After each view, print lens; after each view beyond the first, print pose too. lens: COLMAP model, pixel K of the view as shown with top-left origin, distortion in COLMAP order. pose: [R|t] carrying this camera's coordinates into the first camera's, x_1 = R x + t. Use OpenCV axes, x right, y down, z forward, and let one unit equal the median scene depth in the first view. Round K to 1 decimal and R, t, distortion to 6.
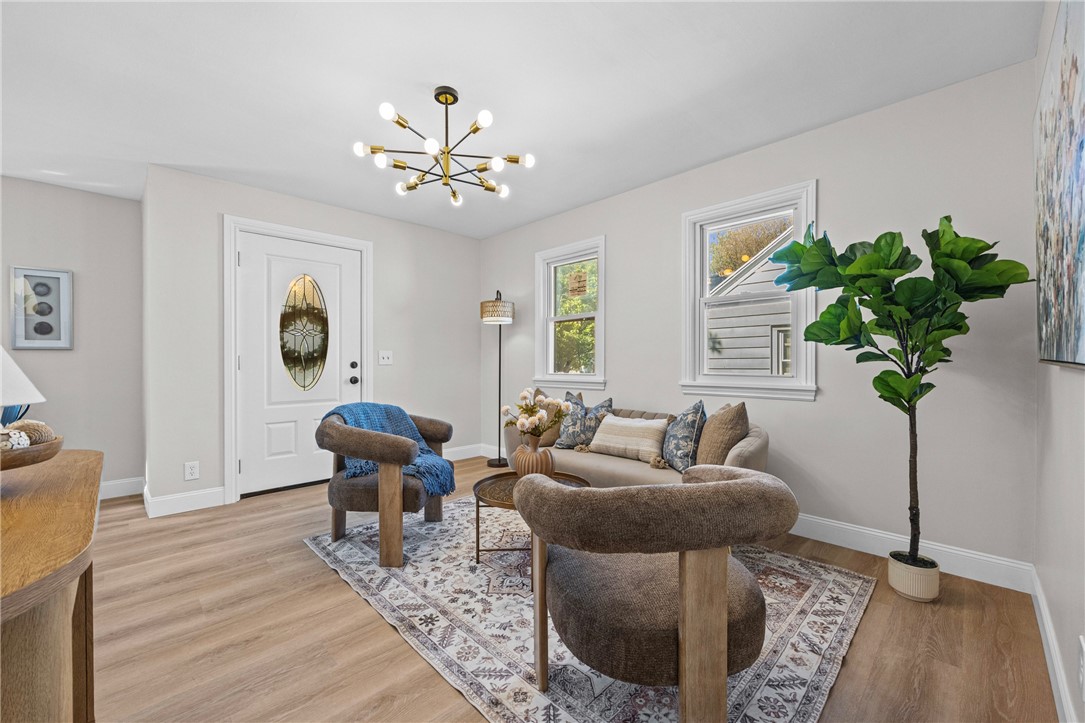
lens RADIAL K [[429.5, 0, 542.5], [0, 429.5, 361.5], [0, 0, 1]] dist [0.000202, -0.000015]
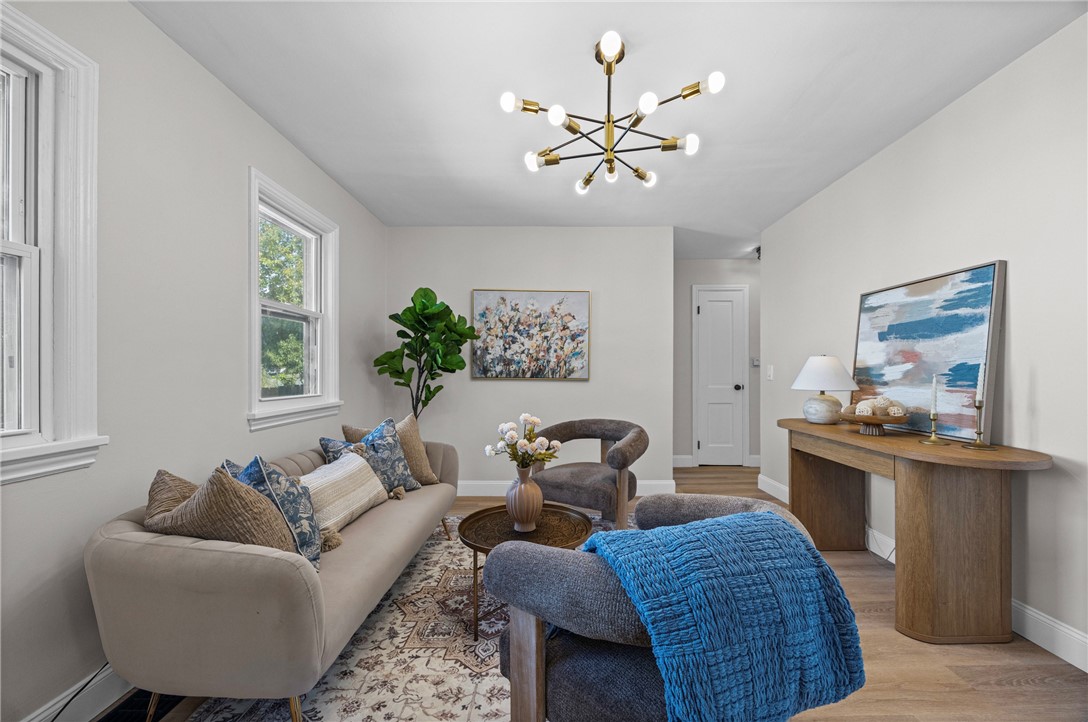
lens RADIAL K [[425.6, 0, 568.8], [0, 425.6, 367.8], [0, 0, 1]] dist [-0.000059, 0.000082]
pose [[-0.724999, 0.010403, 0.688672, -0.779880], [0.006688, 0.999945, -0.008065, -0.028912], [-0.688718, -0.001241, -0.725028, 1.887889]]
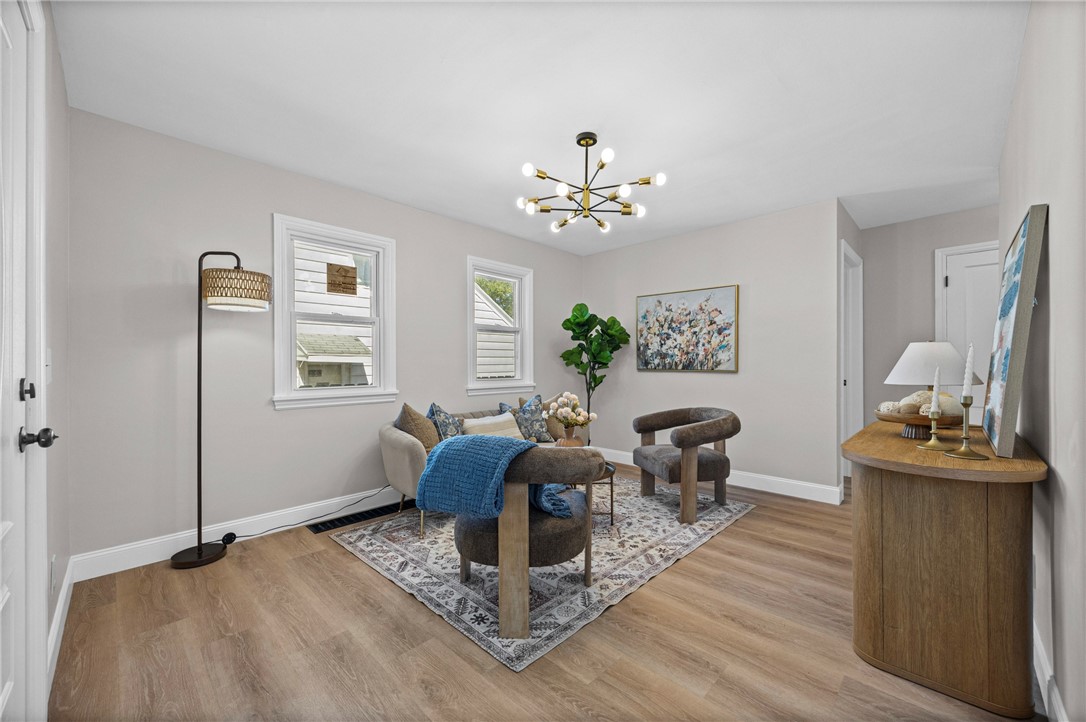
lens RADIAL K [[429.9, 0, 543.0], [0, 429.9, 361.0], [0, 0, 1]] dist [0.000202, -0.000015]
pose [[-0.021031, 0.016415, 0.999644, -1.561507], [0.006555, 0.999846, -0.016281, -0.011140], [-0.999757, 0.006210, -0.021135, 1.305060]]
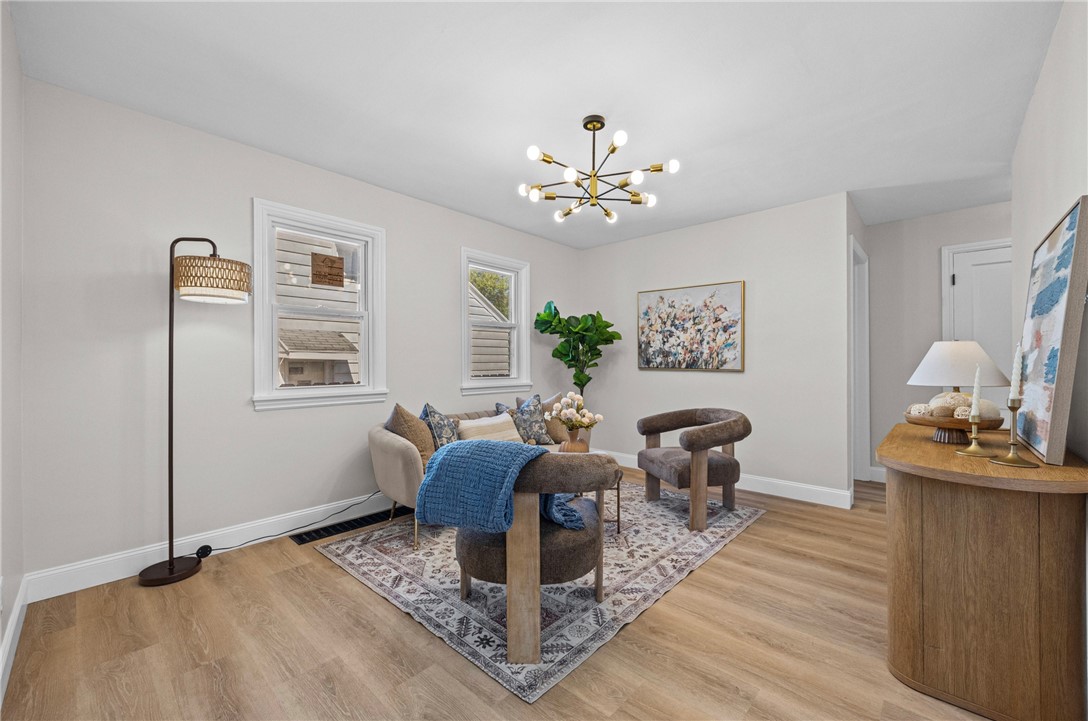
lens RADIAL K [[439.4, 0, 544.9], [0, 439.4, 361.0], [0, 0, 1]] dist [-0.001257, -0.000014]
pose [[-0.050941, 0.011270, 0.998638, -1.495246], [0.002508, 0.999935, -0.011157, -0.012918], [-0.998699, 0.001936, -0.050965, 1.352409]]
